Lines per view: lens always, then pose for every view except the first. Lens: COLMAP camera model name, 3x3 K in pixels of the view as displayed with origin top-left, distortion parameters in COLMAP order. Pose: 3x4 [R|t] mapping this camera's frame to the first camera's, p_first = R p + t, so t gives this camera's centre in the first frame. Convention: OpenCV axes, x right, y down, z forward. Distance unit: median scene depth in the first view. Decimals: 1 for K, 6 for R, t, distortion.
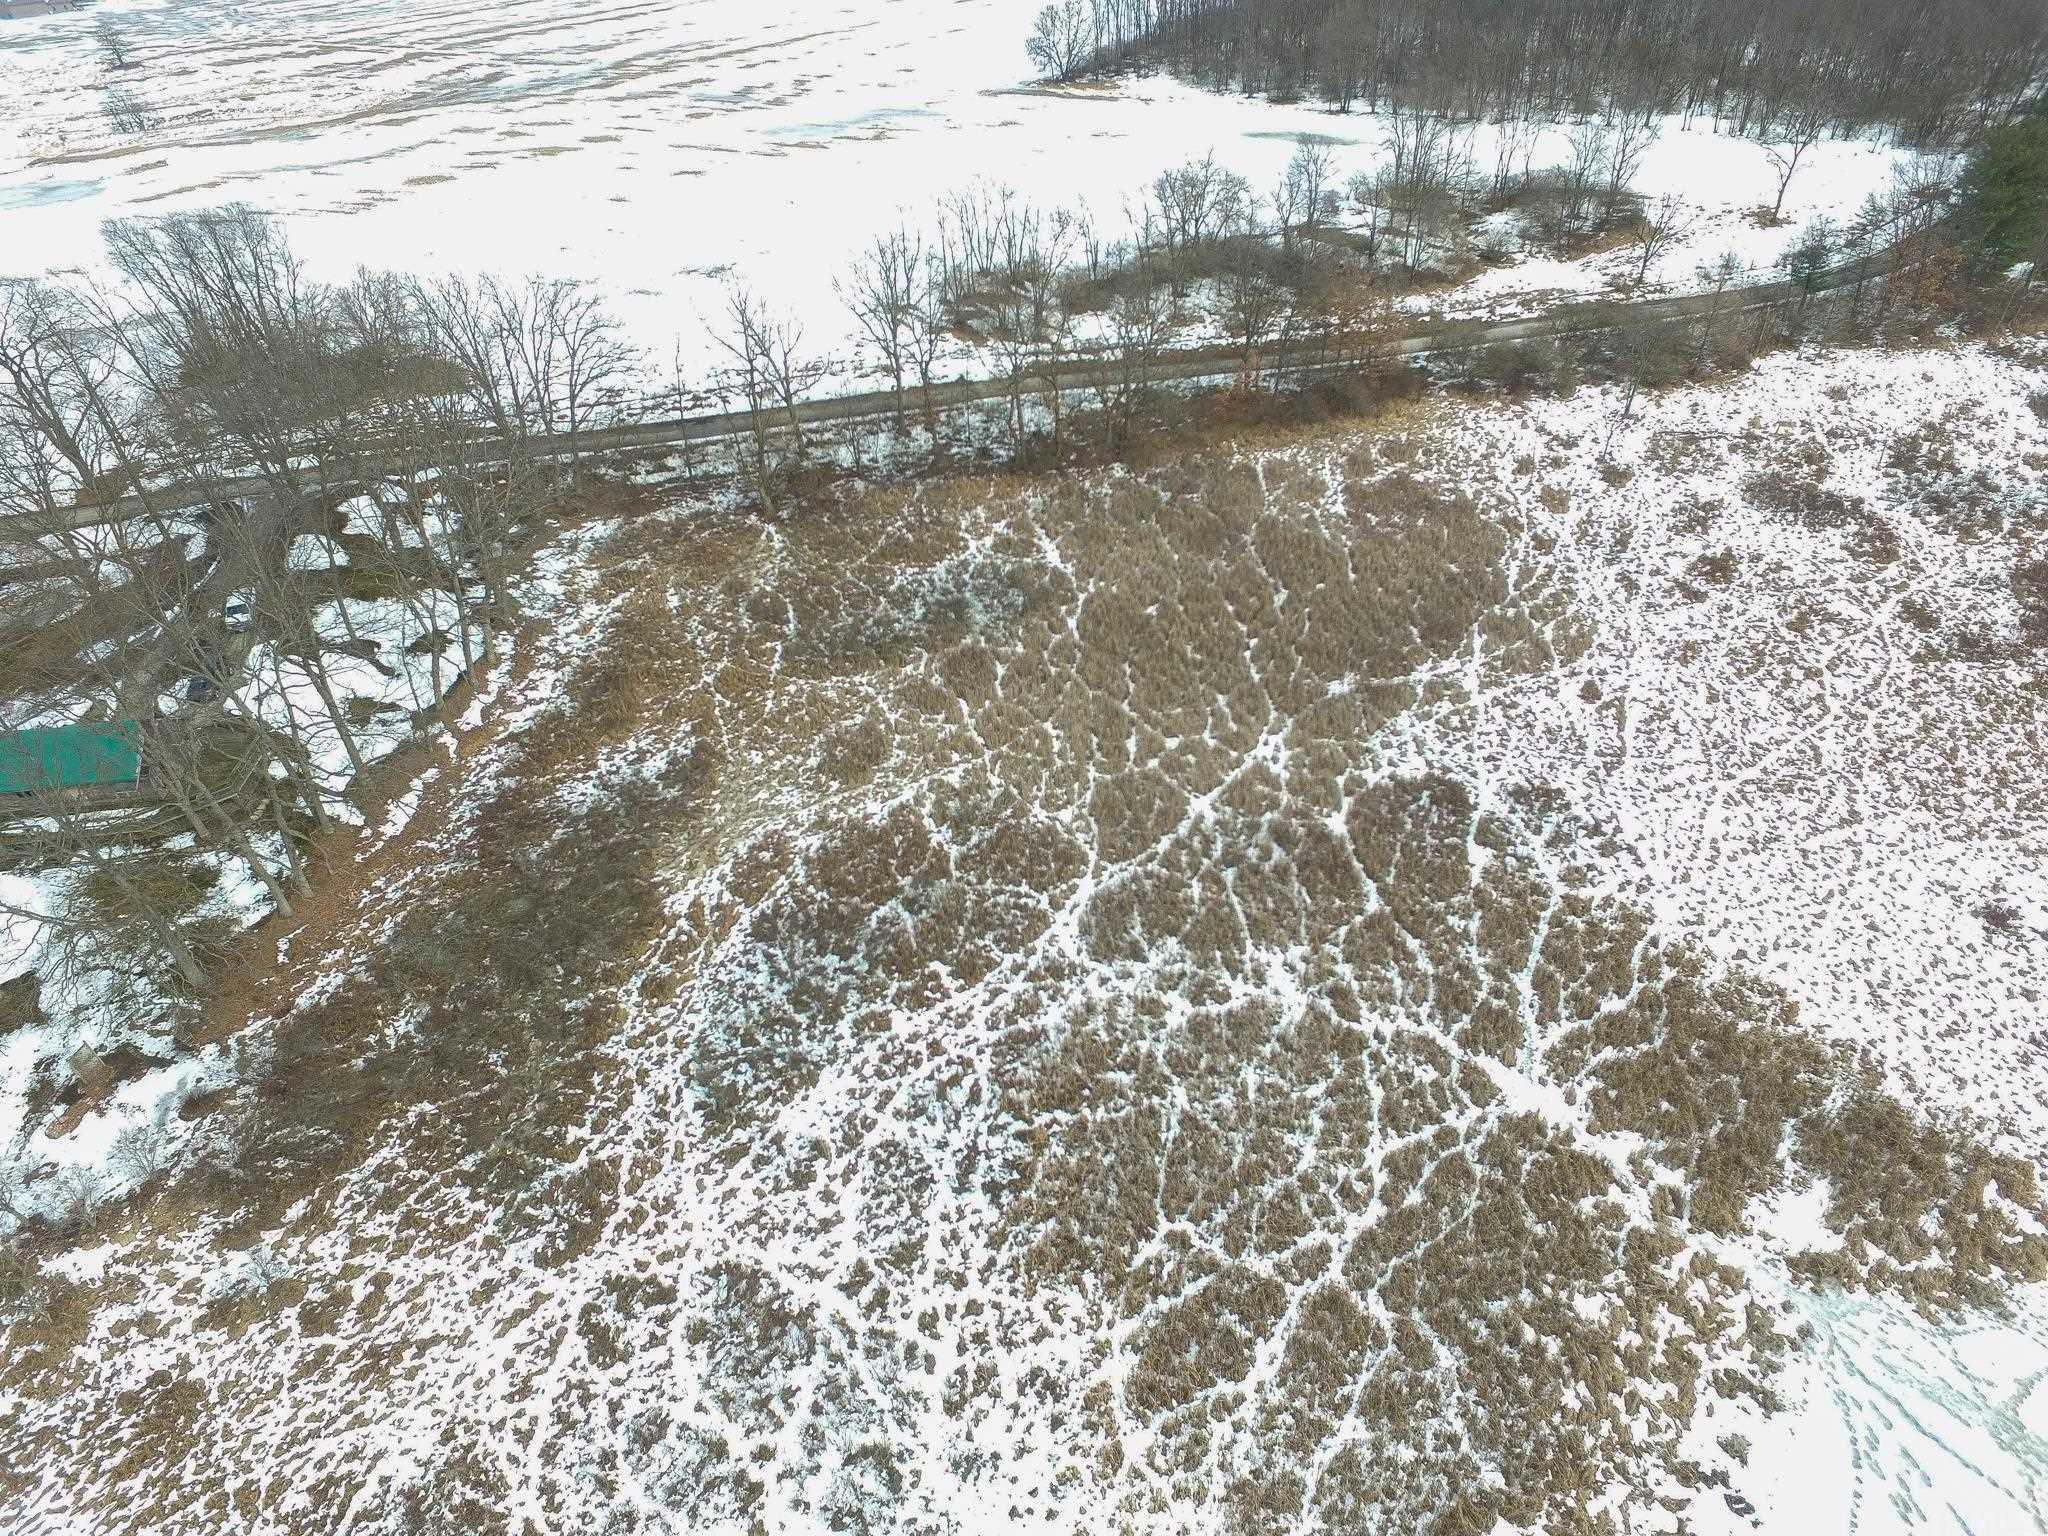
lens RADIAL K [[1179.5, 0, 1030.8], [0, 1179.5, 781.8], [0, 0, 1]] dist [-0.008482, 0.011916]
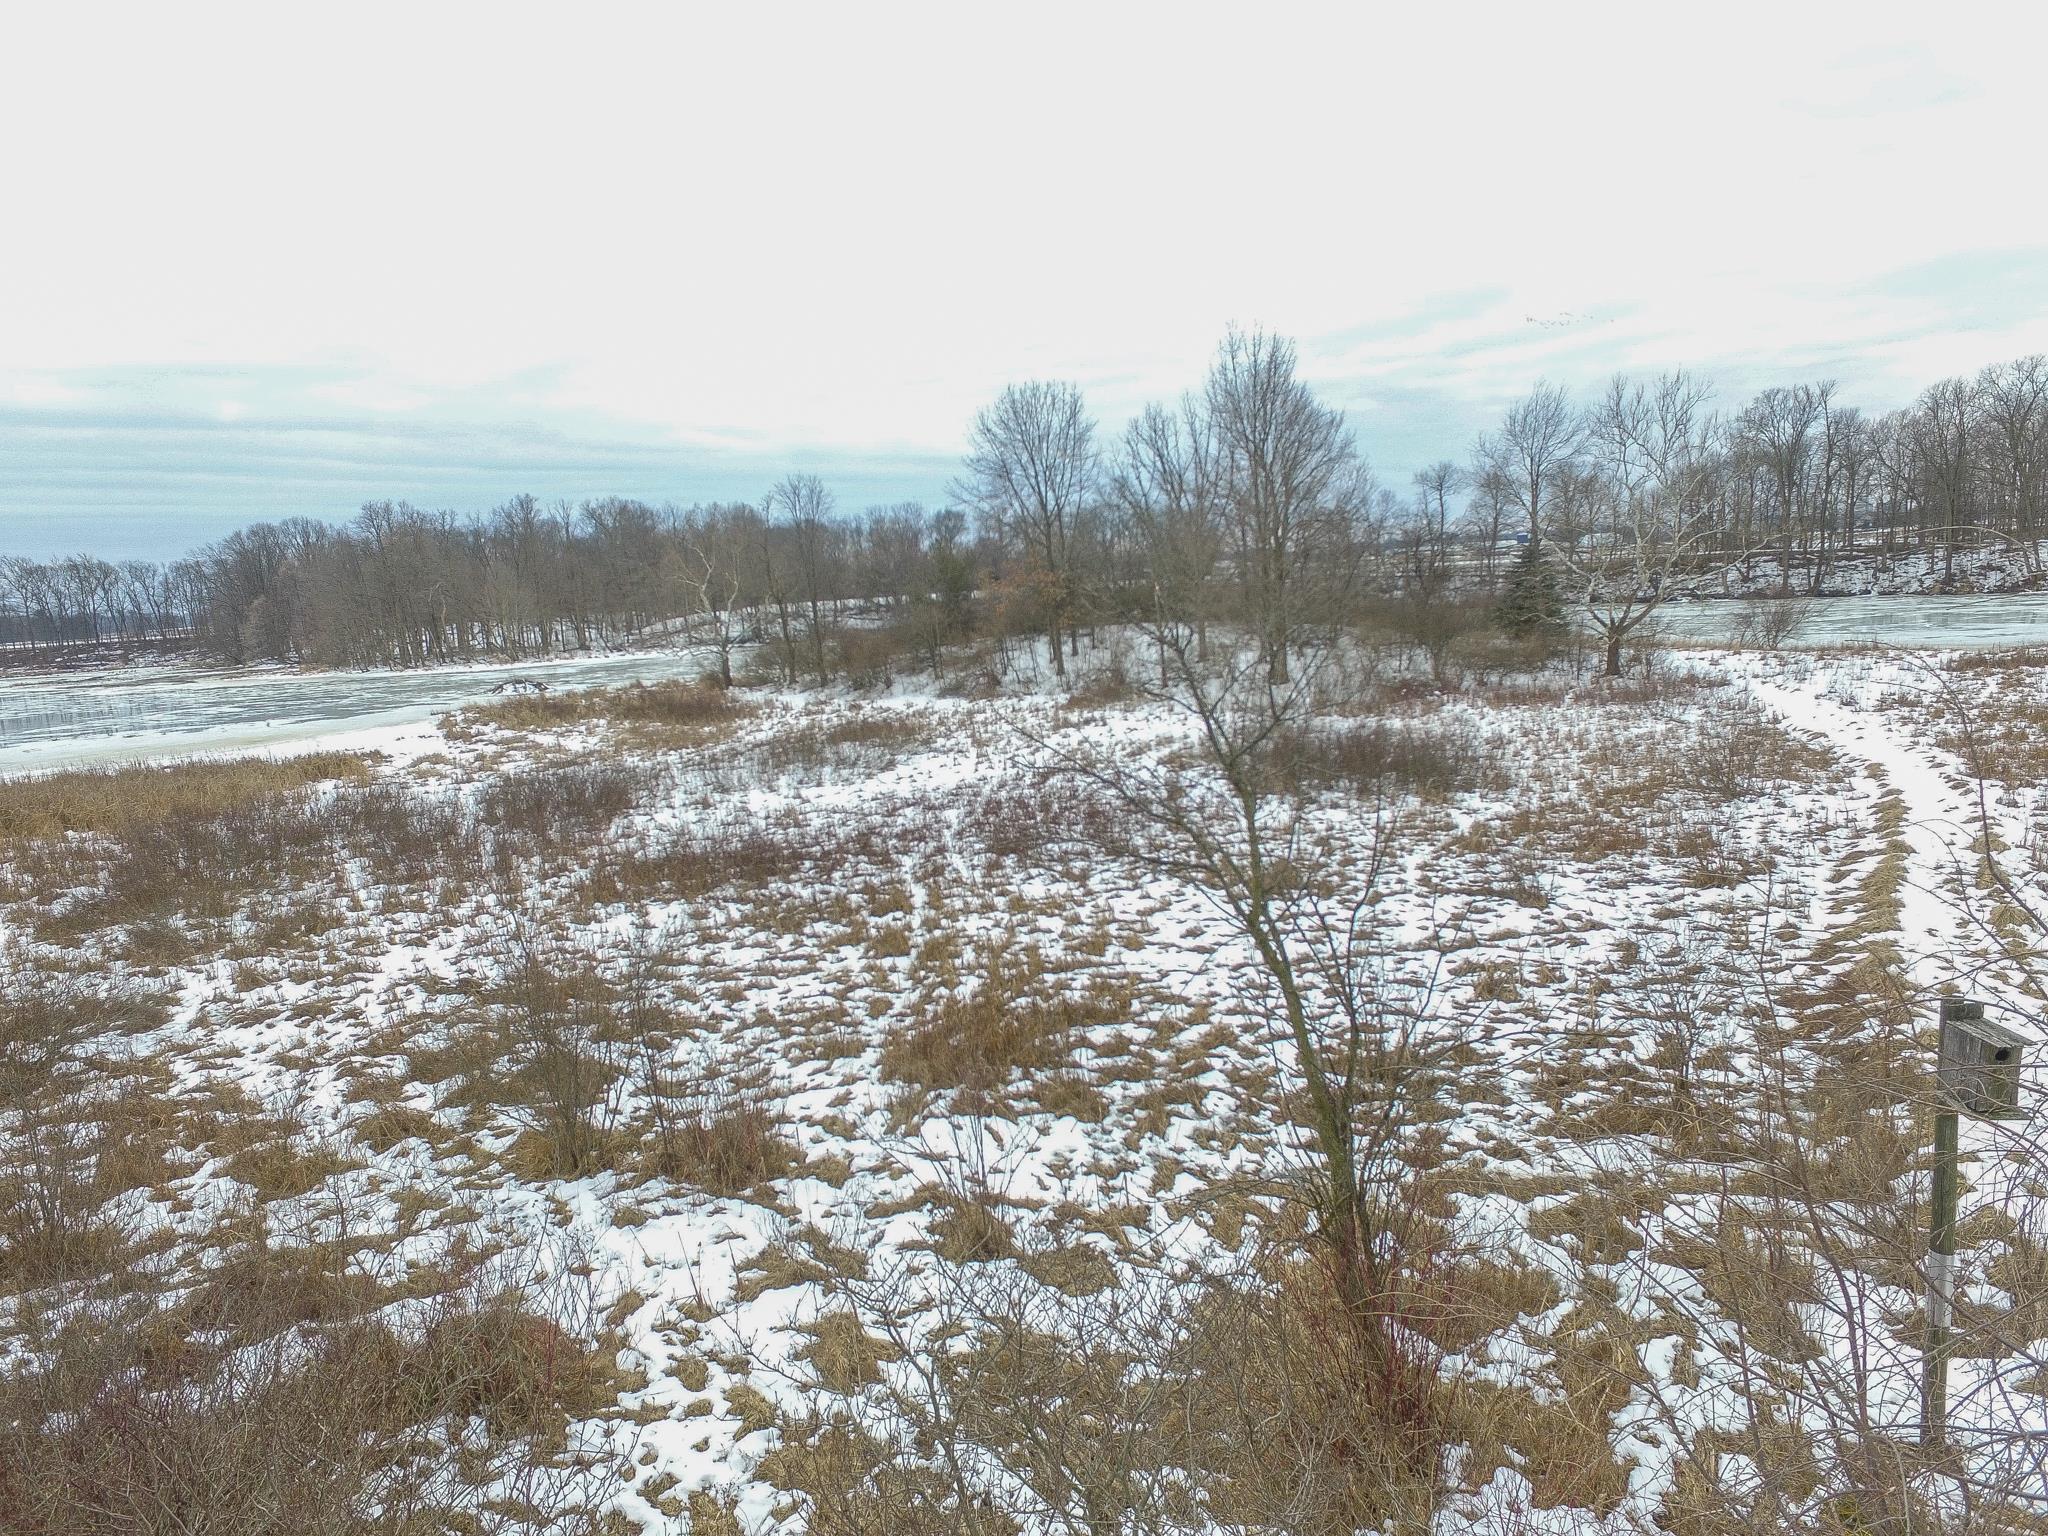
lens RADIAL K [[1179.5, 0, 1013.6], [0, 1179.5, 781.9], [0, 0, 1]] dist [-0.008482, 0.011916]
pose [[-0.775963, -0.020291, 0.630452, -0.717473], [0.466618, 0.654069, 0.595366, 0.214029], [-0.424440, 0.756162, -0.498065, 0.833996]]
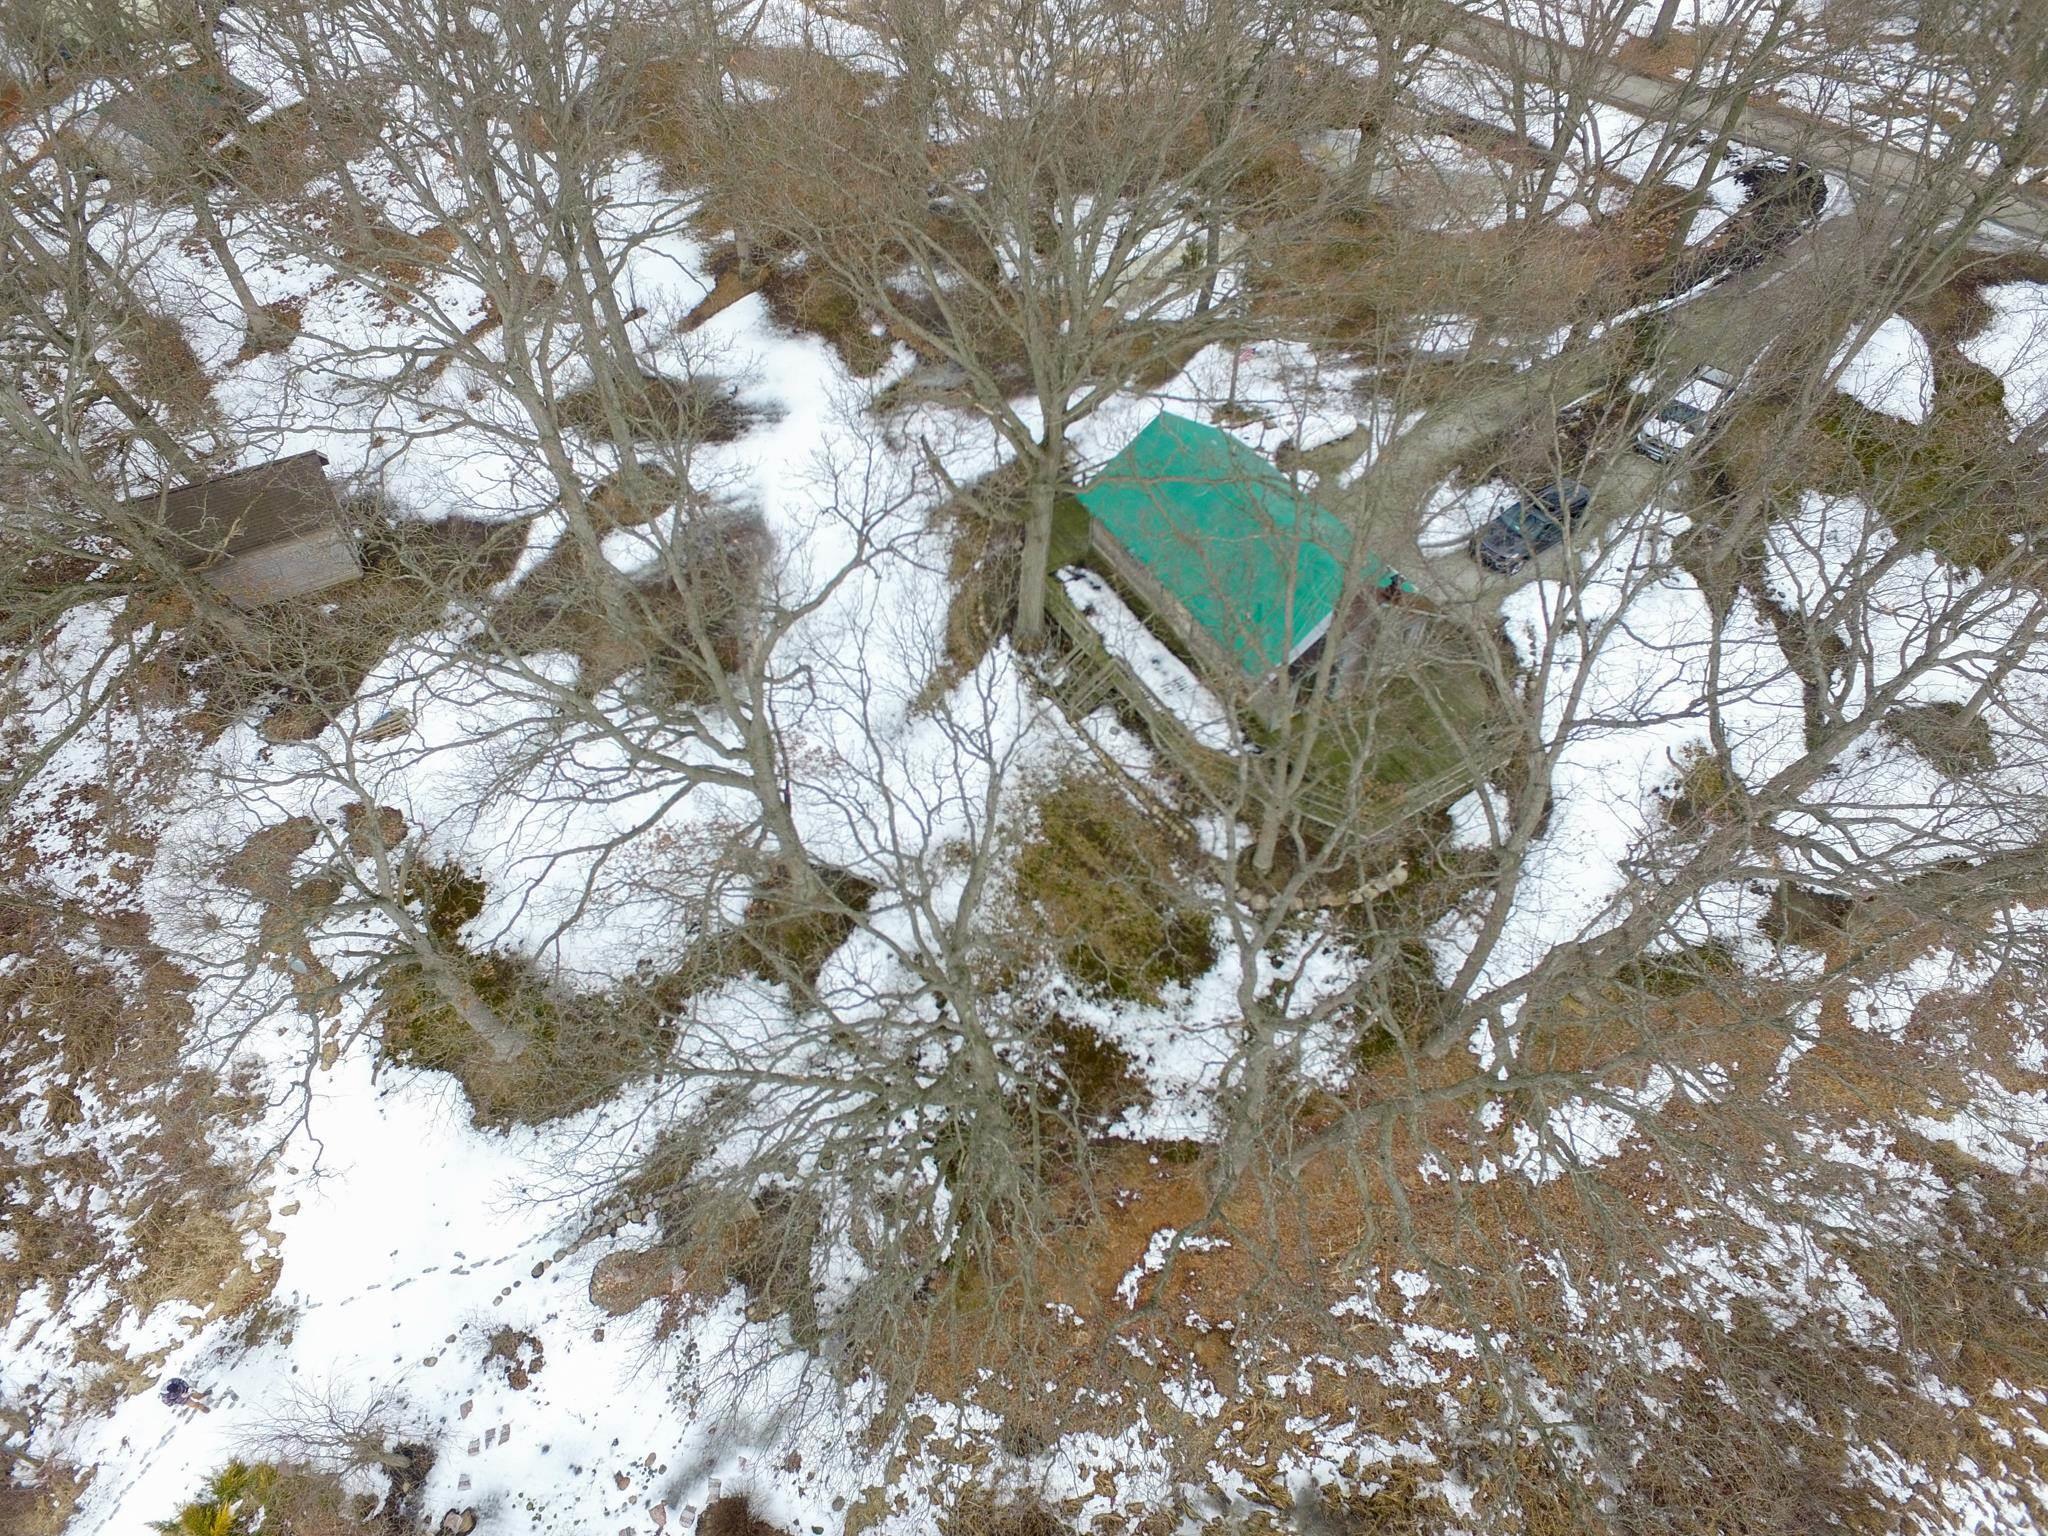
lens RADIAL K [[1179.5, 0, 1026.2], [0, 1179.5, 770.5], [0, 0, 1]] dist [-0.008482, 0.011916]
pose [[0.423208, 0.735447, -0.529162, -0.593262], [-0.586986, 0.667458, 0.458200, -0.154948], [0.690175, 0.116697, 0.714171, 0.681977]]
